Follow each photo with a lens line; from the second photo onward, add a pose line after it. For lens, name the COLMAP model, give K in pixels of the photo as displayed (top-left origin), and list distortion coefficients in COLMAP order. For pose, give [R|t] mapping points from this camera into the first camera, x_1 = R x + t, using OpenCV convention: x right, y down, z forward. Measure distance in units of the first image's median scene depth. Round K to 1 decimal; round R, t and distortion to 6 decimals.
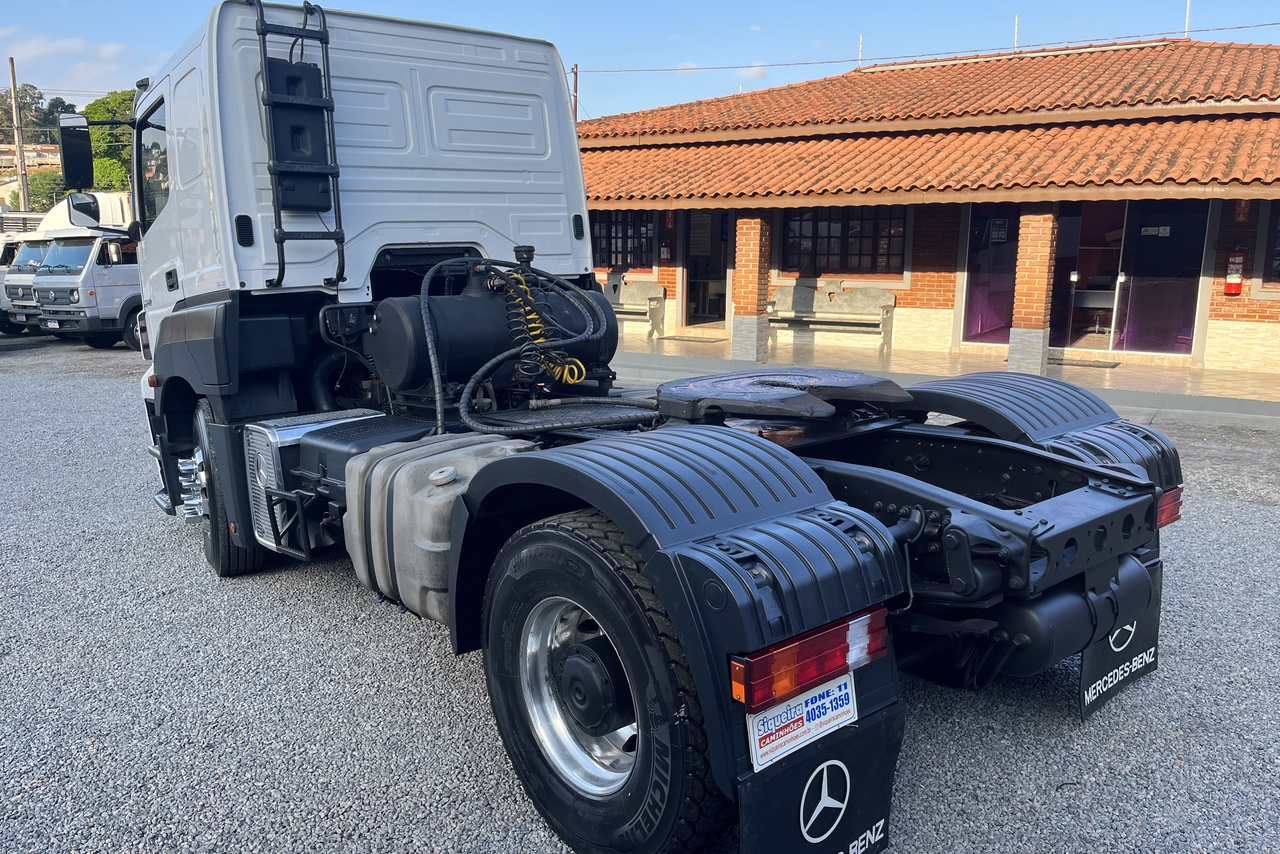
lens RADIAL K [[922.7, 0, 632.7], [0, 922.7, 397.4], [0, 0, 1]] dist [0.094590, -0.138303]
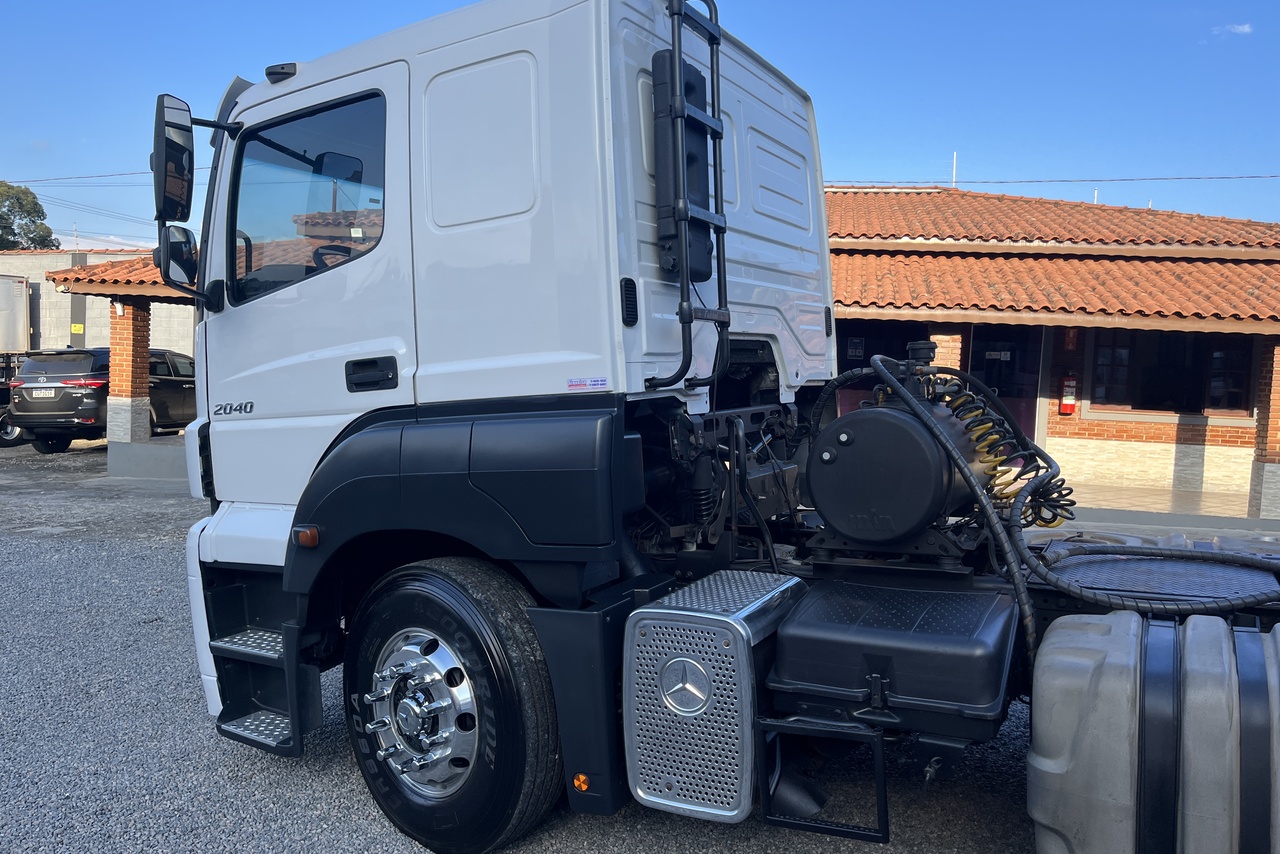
lens RADIAL K [[922.7, 0, 632.7], [0, 922.7, 397.4], [0, 0, 1]] dist [0.094590, -0.138303]
pose [[0.932522, 0.024632, 0.360273, -0.263900], [0.016195, 0.993815, -0.109866, -0.017821], [-0.360751, 0.108287, 0.926355, 0.172341]]
